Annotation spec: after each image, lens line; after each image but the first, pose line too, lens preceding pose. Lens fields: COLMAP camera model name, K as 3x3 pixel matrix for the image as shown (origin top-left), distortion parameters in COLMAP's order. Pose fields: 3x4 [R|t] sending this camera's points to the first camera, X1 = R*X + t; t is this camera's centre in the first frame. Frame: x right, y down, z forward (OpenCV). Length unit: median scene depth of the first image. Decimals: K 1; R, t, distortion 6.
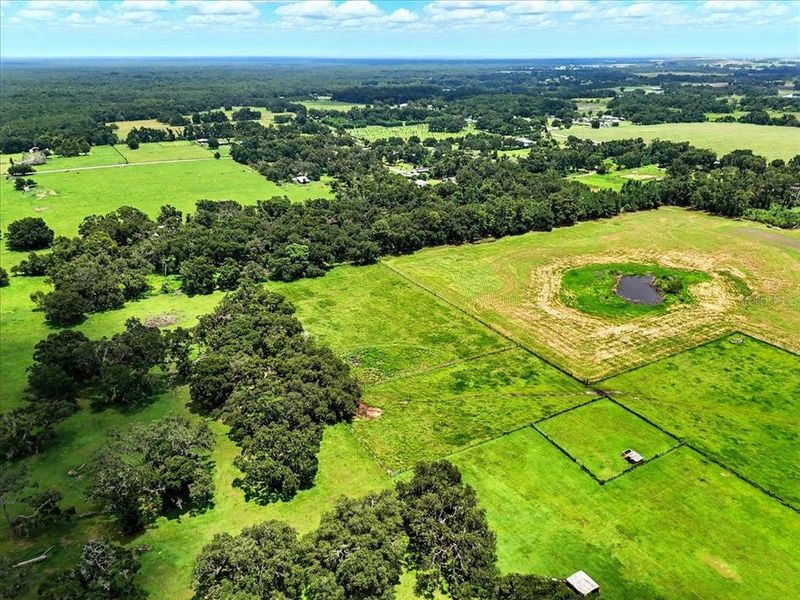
lens RADIAL K [[592.0, 0, 400.0], [0, 592.0, 300.0], [0, 0, 1]] dist [0.067555, -0.063539]
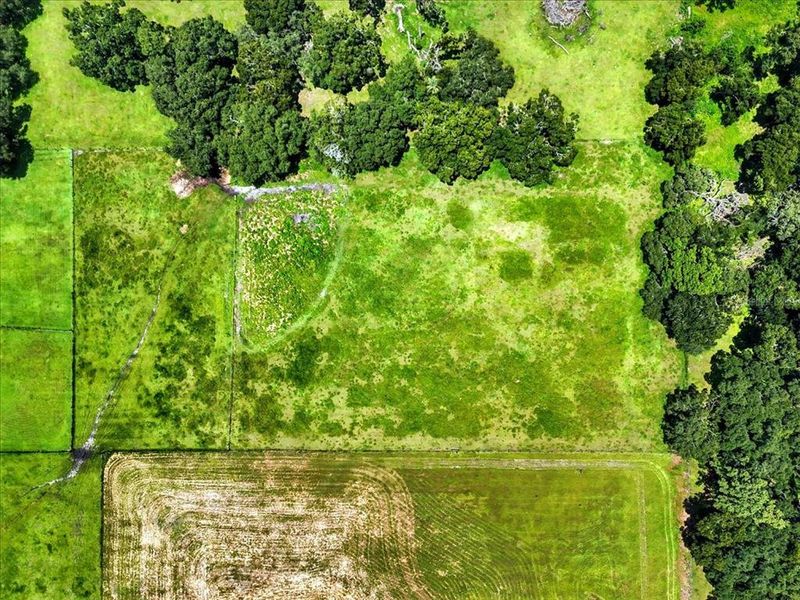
lens RADIAL K [[592.0, 0, 400.0], [0, 592.0, 300.0], [0, 0, 1]] dist [0.067555, -0.063539]
pose [[-0.492117, 0.870496, 0.007512, -0.044262], [-0.295879, -0.175373, 0.938989, -0.515091], [0.818704, 0.459870, 0.343866, 0.725403]]
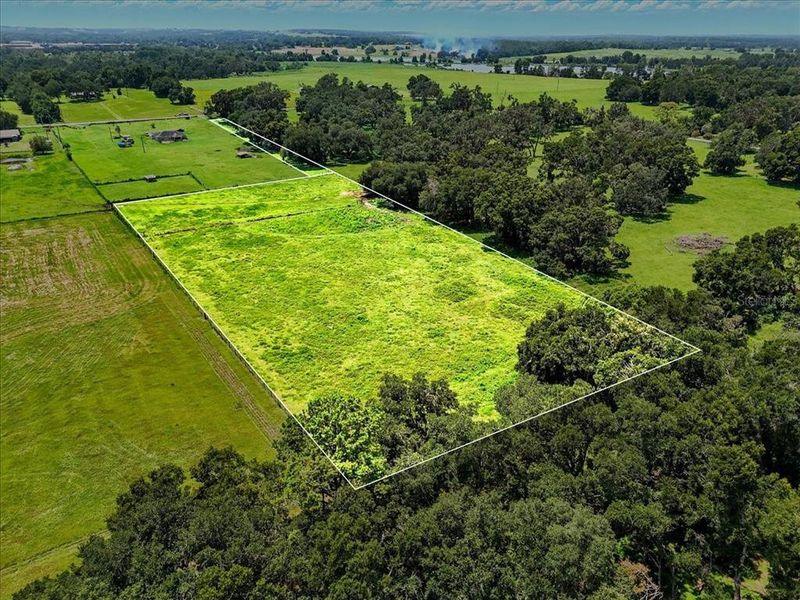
lens RADIAL K [[592.0, 0, 400.0], [0, 592.0, 300.0], [0, 0, 1]] dist [0.067555, -0.063539]
pose [[-0.998103, 0.024746, -0.056376, -0.053181], [-0.023998, 0.686879, 0.726376, -0.332790], [0.056698, 0.726351, -0.684982, 1.331369]]
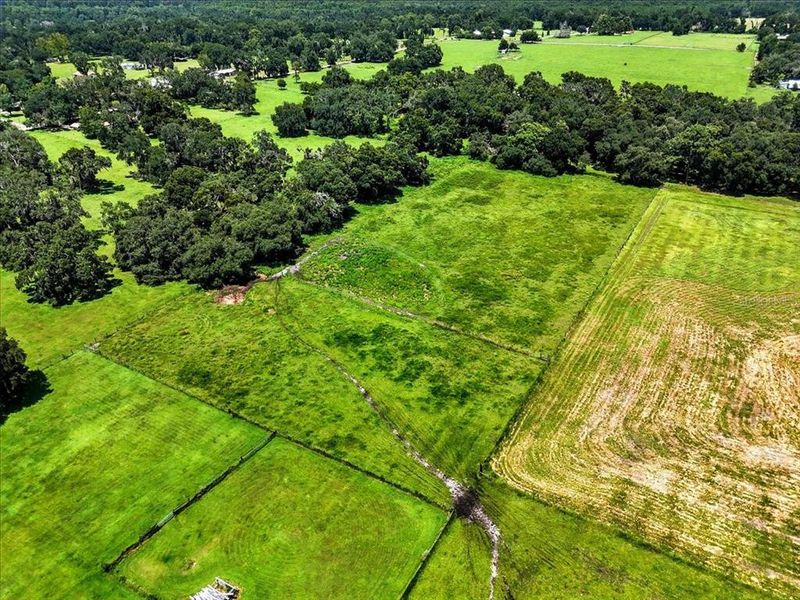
lens RADIAL K [[592.0, 0, 400.0], [0, 592.0, 300.0], [0, 0, 1]] dist [0.067555, -0.063539]
pose [[0.495312, 0.424283, -0.758056, 0.426909], [-0.330763, 0.898999, 0.287049, -0.060466], [0.803282, 0.108558, 0.585622, 0.517603]]
